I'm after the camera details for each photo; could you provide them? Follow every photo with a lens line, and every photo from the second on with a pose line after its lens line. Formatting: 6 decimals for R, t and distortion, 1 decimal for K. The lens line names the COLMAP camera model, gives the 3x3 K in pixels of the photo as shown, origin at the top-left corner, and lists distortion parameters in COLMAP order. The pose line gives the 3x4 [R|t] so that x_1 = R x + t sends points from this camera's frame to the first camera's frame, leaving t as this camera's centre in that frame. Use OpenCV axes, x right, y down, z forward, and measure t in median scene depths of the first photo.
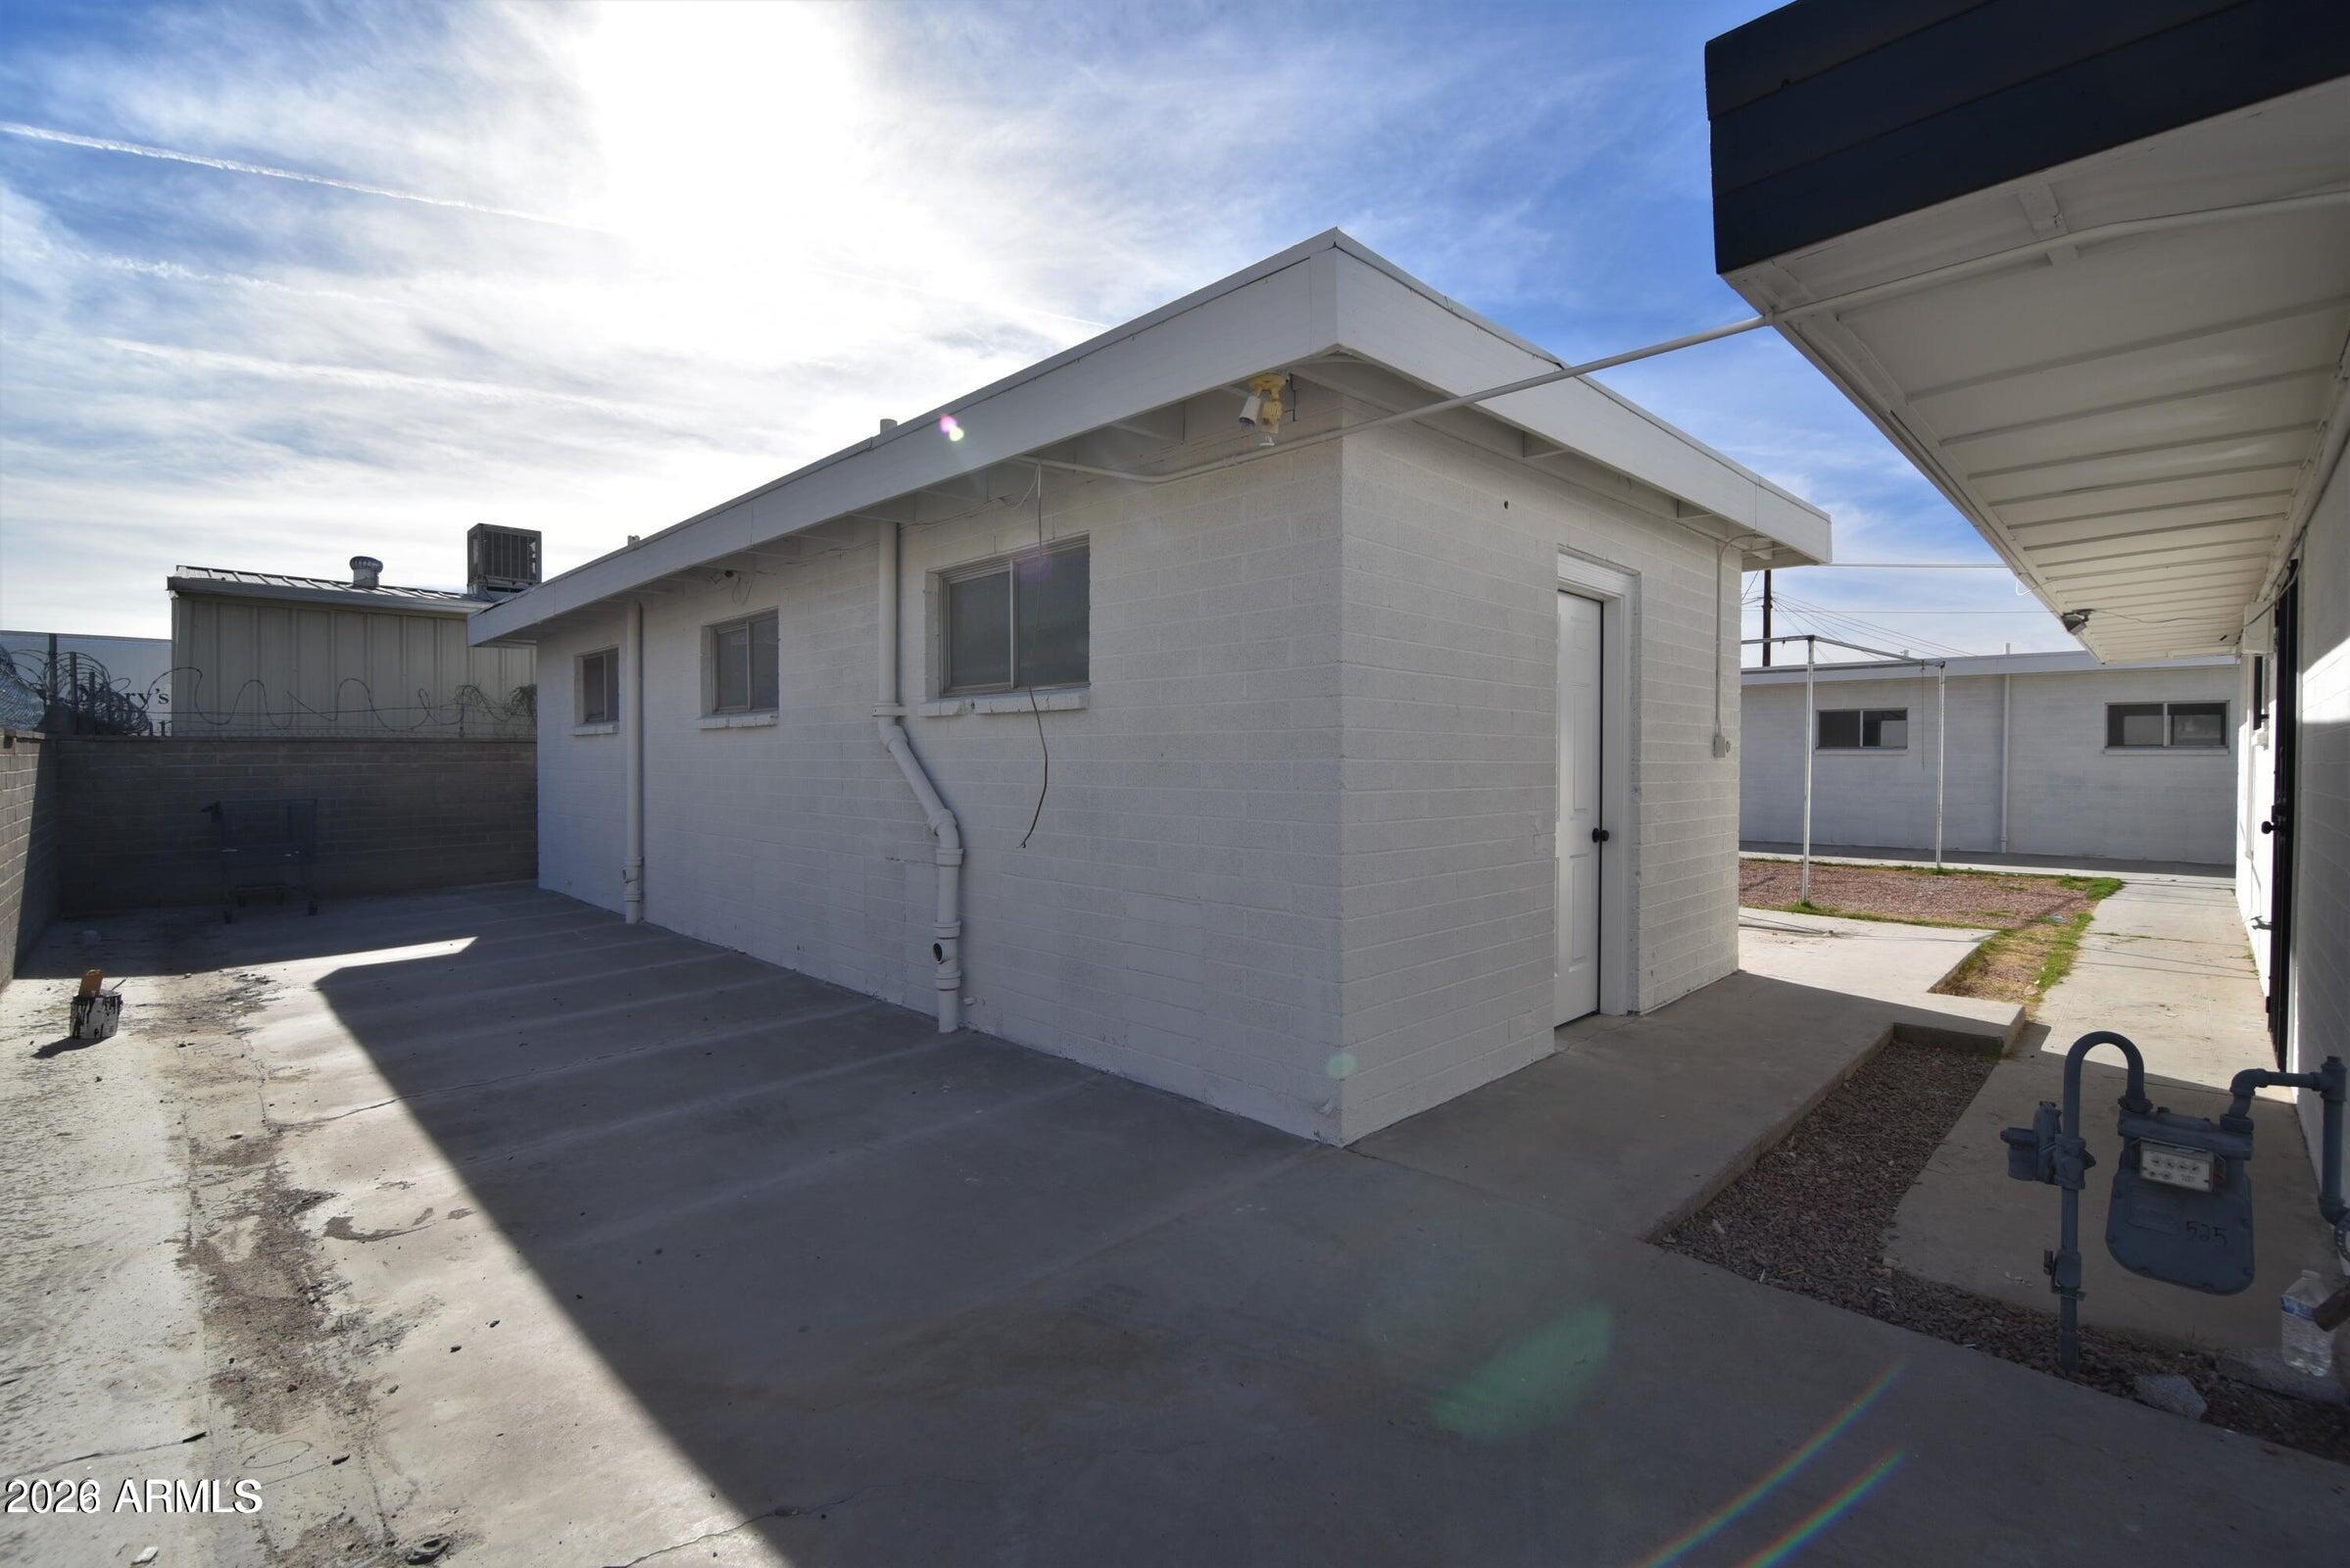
lens RADIAL K [[1026.1, 0, 1165.8], [0, 1026.1, 775.5], [0, 0, 1]] dist [-0.003399, -0.009753]
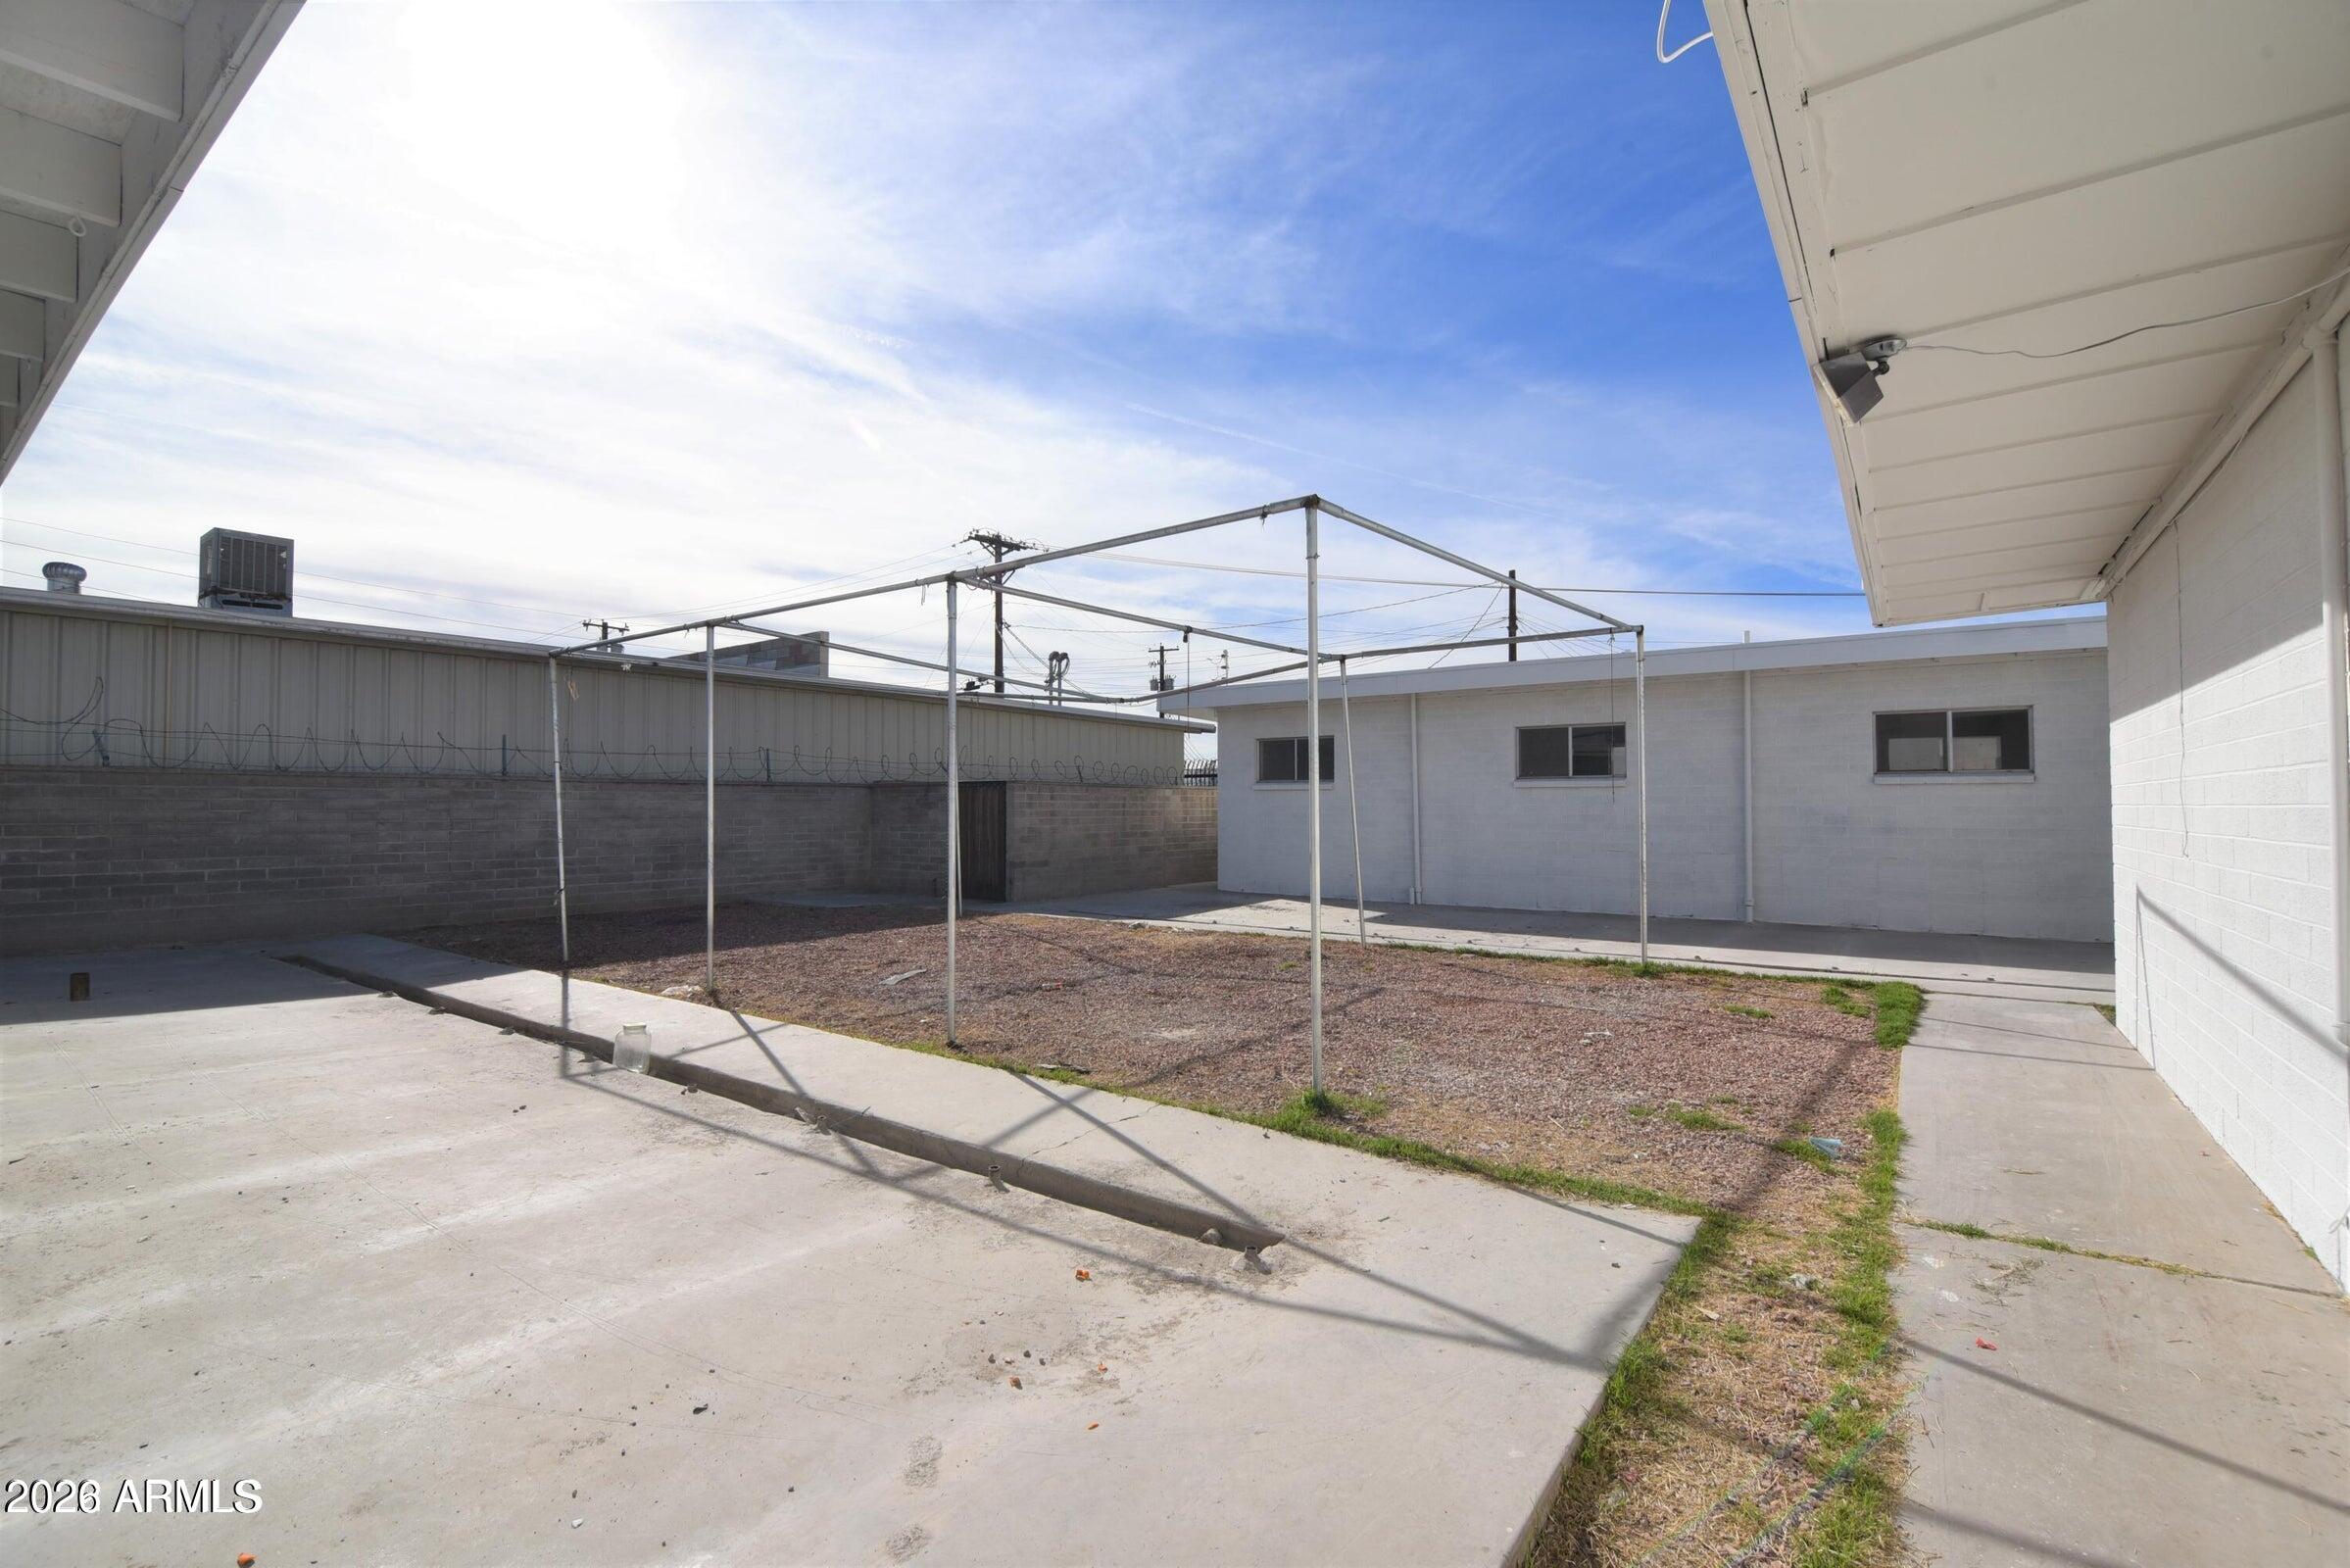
lens RADIAL K [[1015.6, 0, 1108.8], [0, 1015.6, 748.8], [0, 0, 1]] dist [-0.026563, -0.016608]
pose [[0.994104, 0.012140, 0.107745, 0.295096], [-0.005251, 0.997936, -0.063996, 0.001624], [-0.108300, 0.063053, 0.992117, 0.341402]]
